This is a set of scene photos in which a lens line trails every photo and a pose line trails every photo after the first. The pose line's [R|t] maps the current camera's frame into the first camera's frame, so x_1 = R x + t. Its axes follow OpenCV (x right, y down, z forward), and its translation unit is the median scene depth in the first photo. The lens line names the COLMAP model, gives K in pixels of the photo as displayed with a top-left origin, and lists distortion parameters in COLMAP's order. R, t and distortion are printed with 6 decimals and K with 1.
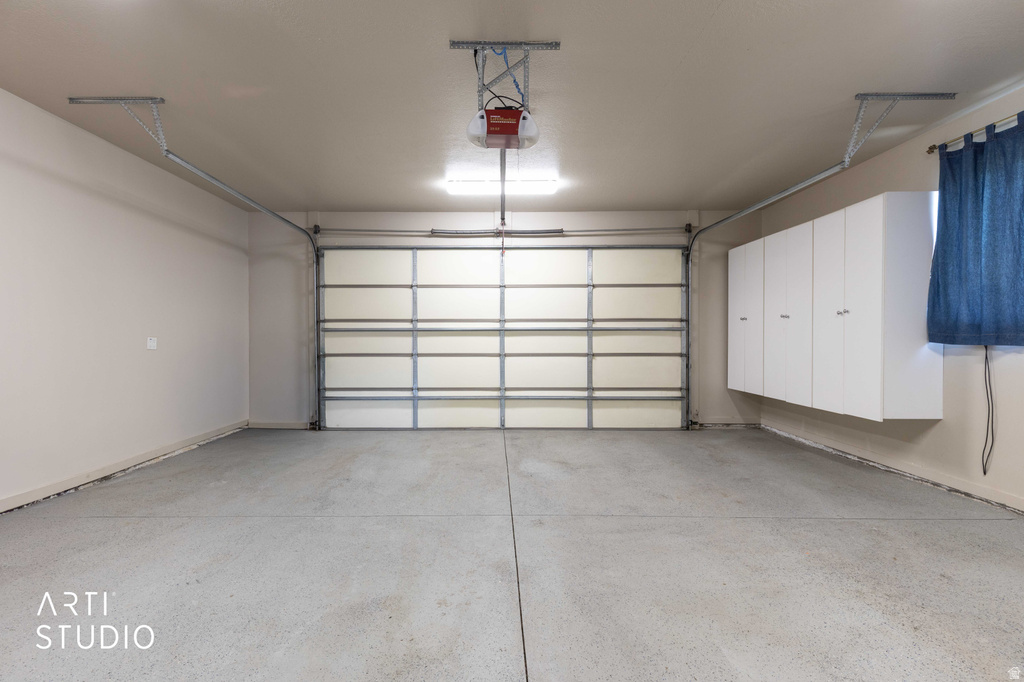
lens RADIAL K [[479.5, 0, 508.8], [0, 479.5, 340.6], [0, 0, 1]] dist [0.010435, -0.001588]
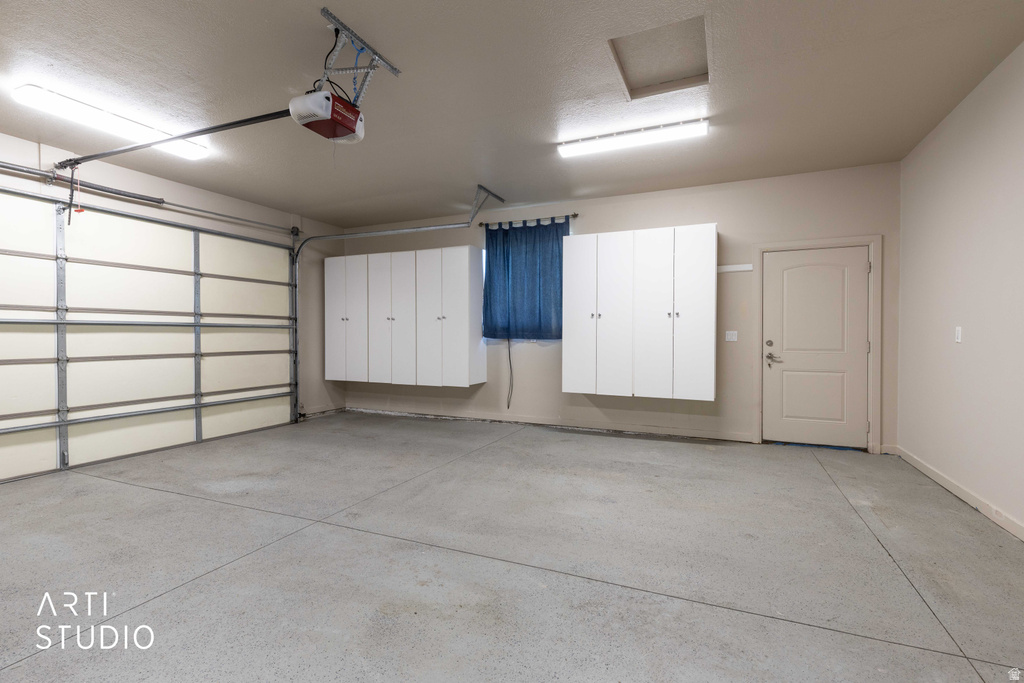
lens RADIAL K [[479.5, 0, 501.7], [0, 479.5, 339.1], [0, 0, 1]] dist [0.010435, -0.001588]
pose [[0.396712, -0.006107, 0.917923, -0.593622], [0.006796, 0.999970, 0.003716, 0.002657], [-0.917918, 0.004763, 0.396742, 0.239480]]
